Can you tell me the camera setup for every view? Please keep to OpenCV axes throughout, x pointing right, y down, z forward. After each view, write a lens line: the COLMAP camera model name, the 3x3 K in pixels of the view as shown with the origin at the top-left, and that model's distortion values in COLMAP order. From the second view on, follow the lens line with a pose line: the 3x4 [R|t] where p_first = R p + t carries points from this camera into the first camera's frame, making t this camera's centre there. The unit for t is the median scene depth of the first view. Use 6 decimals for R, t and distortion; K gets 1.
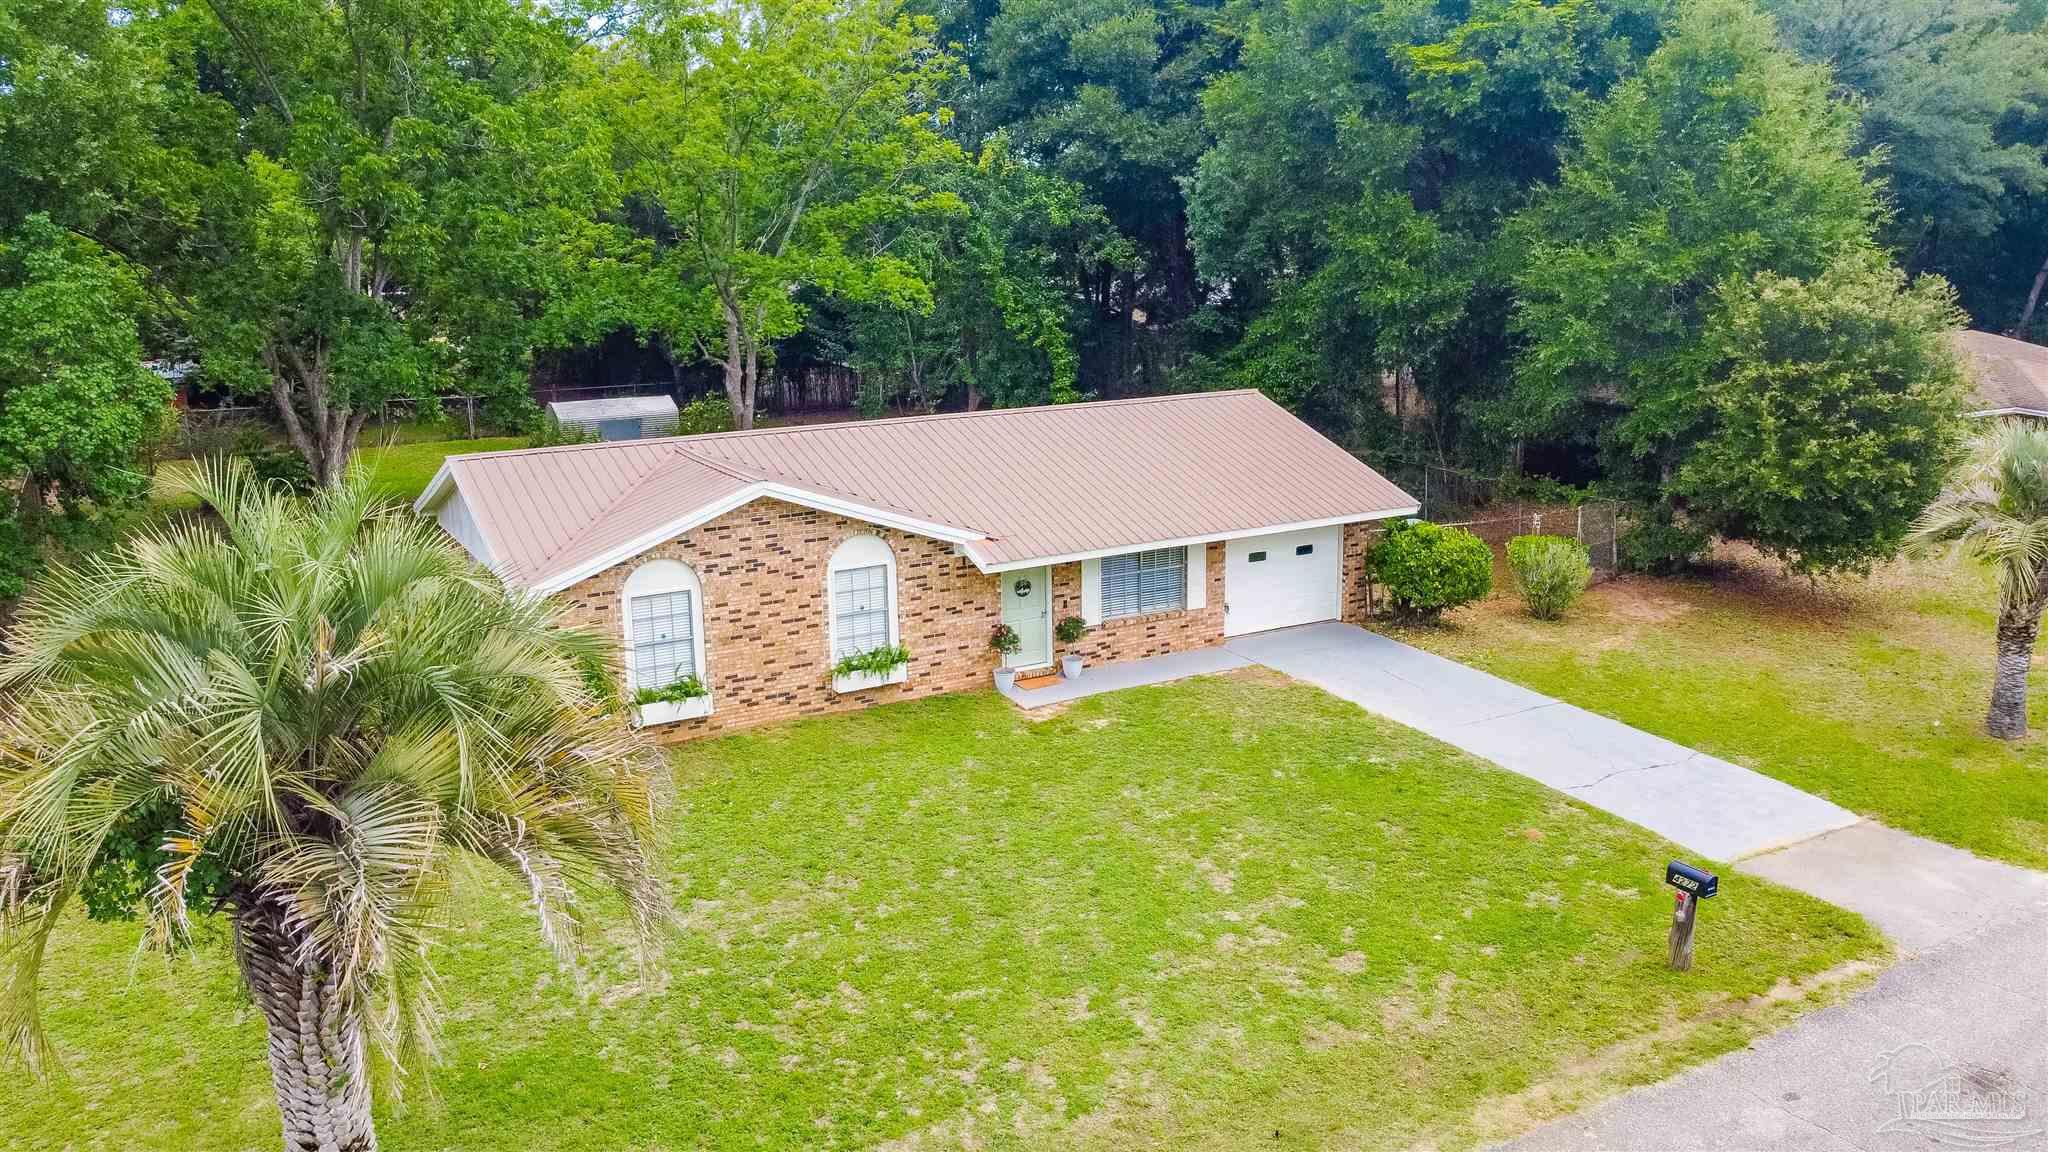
lens RADIAL K [[1557.6, 0, 1018.9], [0, 1557.6, 577.2], [0, 0, 1]] dist [-0.005810, 0.001188]
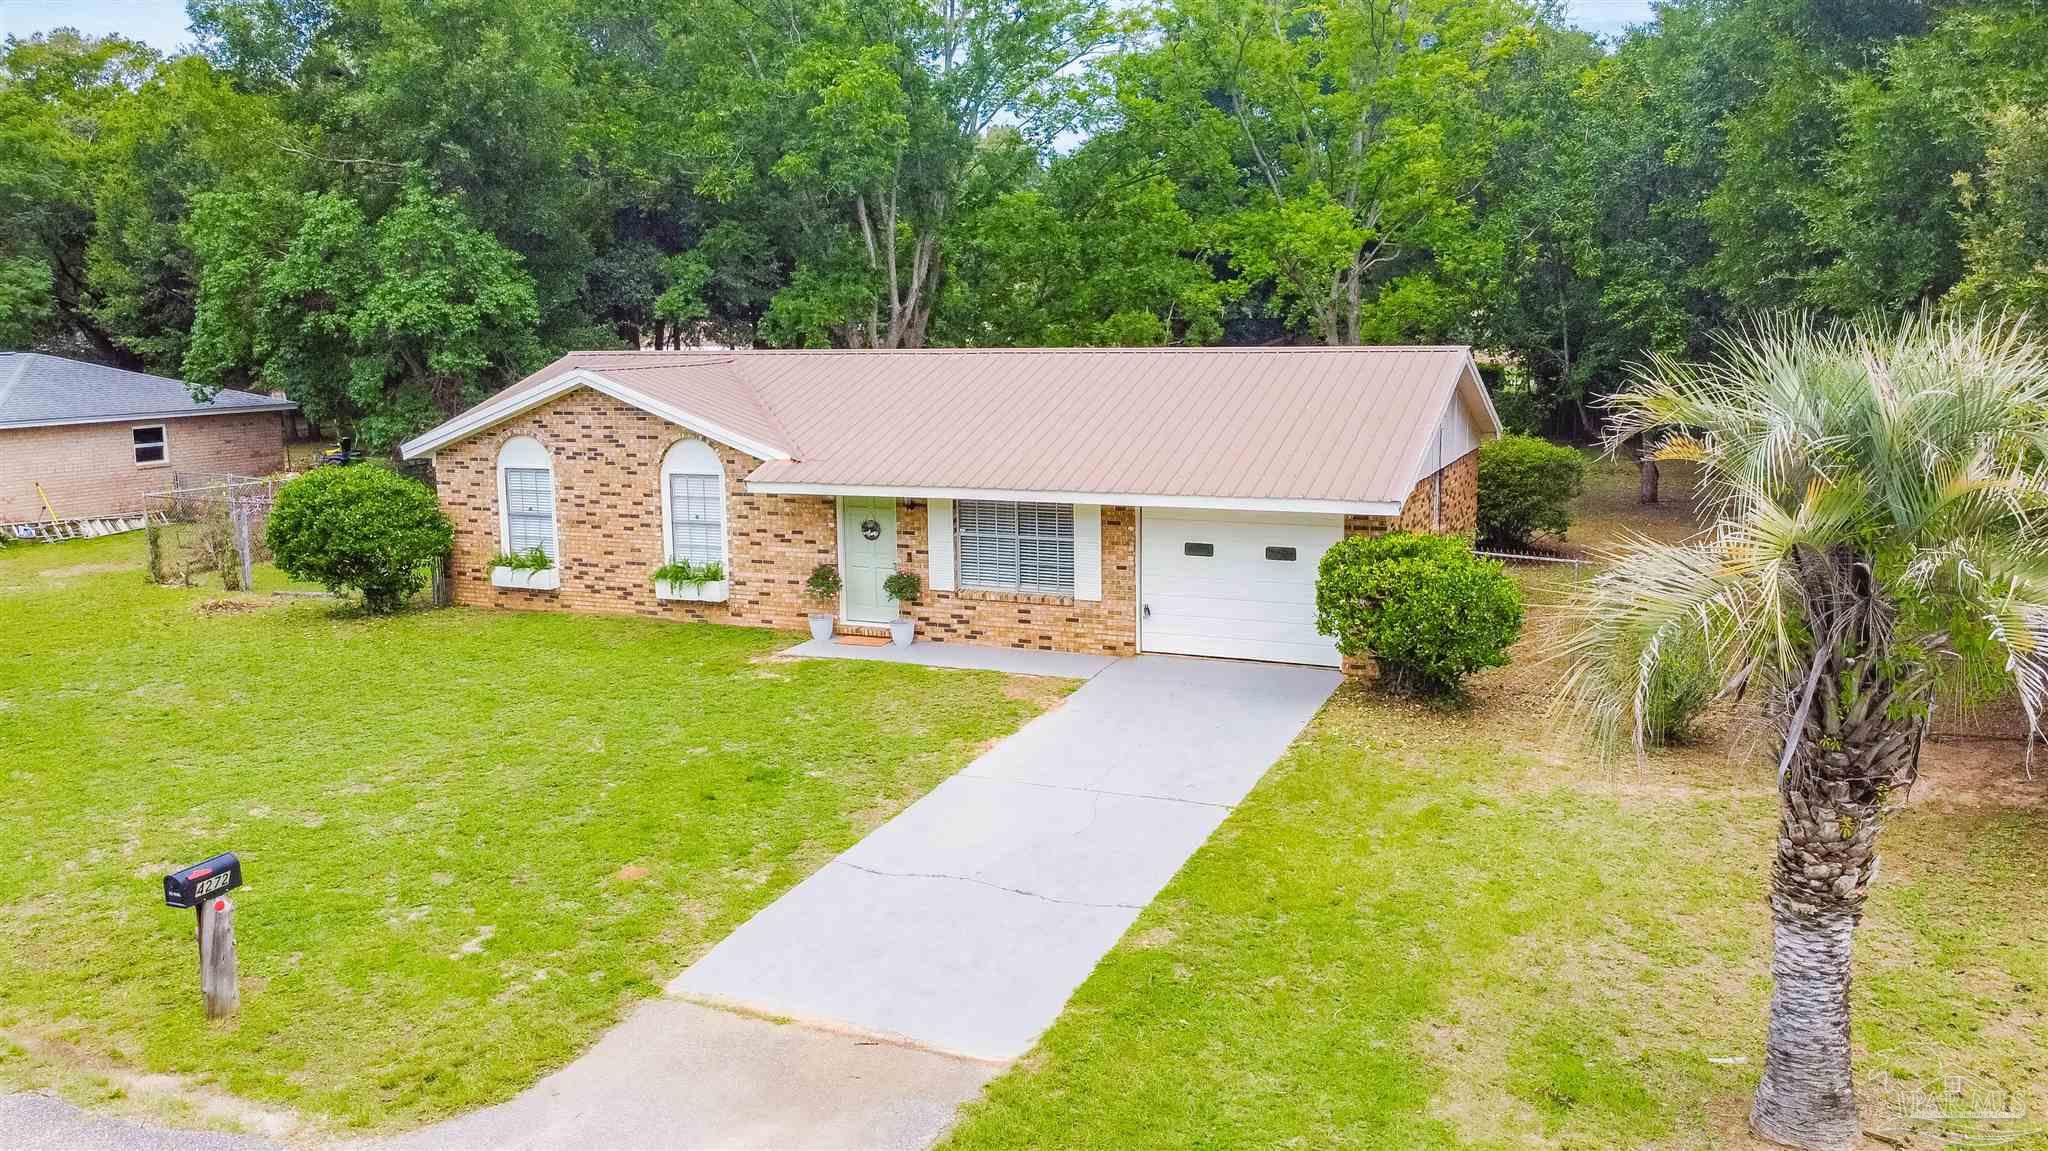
lens RADIAL K [[1557.6, 0, 1019.9], [0, 1557.6, 579.0], [0, 0, 1]] dist [-0.005810, 0.001188]
pose [[0.596468, 0.139062, -0.790498, 0.800494], [-0.176032, 0.983563, 0.040202, -0.016799], [0.783096, 0.115174, 0.611143, 0.586944]]
